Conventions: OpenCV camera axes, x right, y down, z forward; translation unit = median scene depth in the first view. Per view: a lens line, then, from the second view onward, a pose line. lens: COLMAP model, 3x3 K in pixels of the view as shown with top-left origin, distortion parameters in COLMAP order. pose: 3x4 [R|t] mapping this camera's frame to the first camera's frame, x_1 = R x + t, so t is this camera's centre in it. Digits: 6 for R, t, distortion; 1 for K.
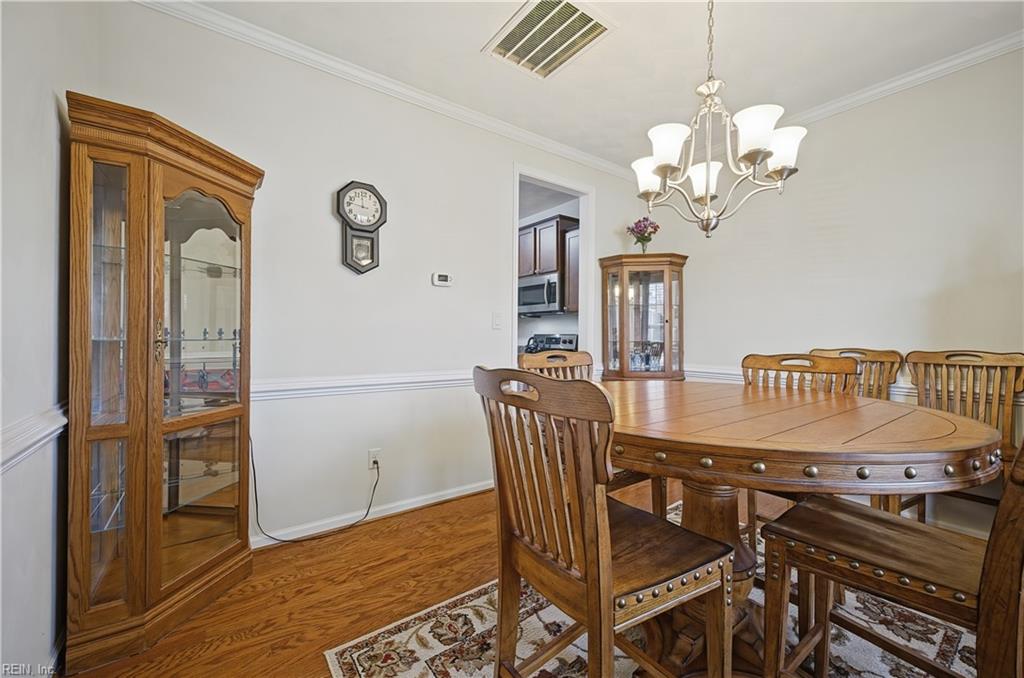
lens RADIAL K [[408.2, 0, 513.2], [0, 408.2, 336.6], [0, 0, 1]] dist [0.000437, -0.000762]
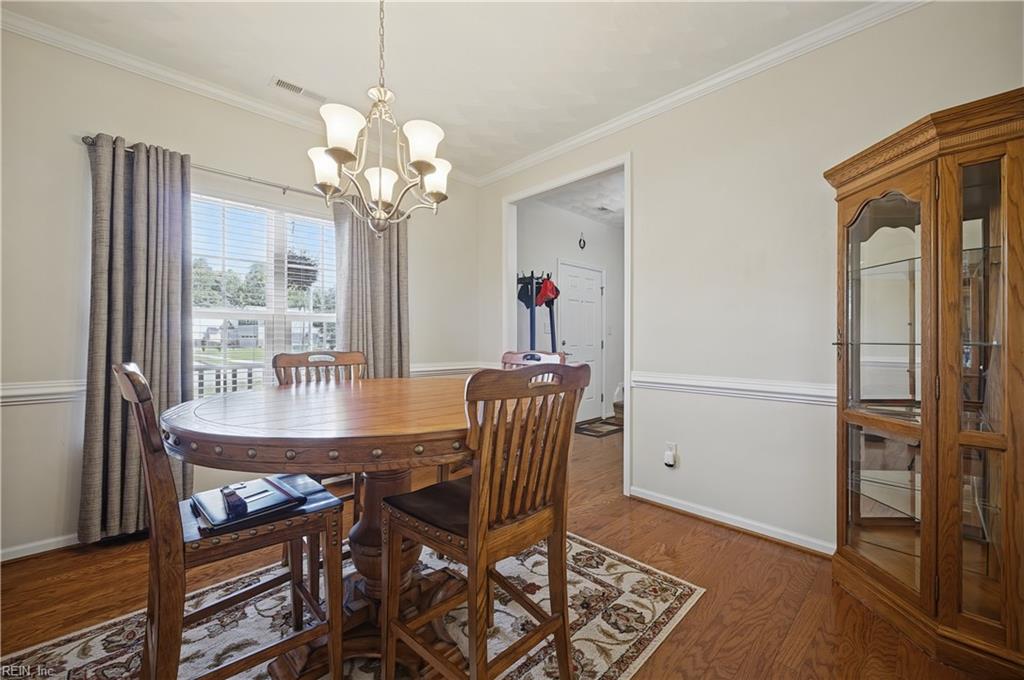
lens RADIAL K [[408.2, 0, 510.2], [0, 408.2, 336.1], [0, 0, 1]] dist [0.000437, -0.000762]
pose [[-0.992468, -0.006281, -0.122344, 0.282000], [-0.006597, 0.999976, 0.002171, -0.009858], [0.122327, 0.002961, -0.992485, 2.058748]]
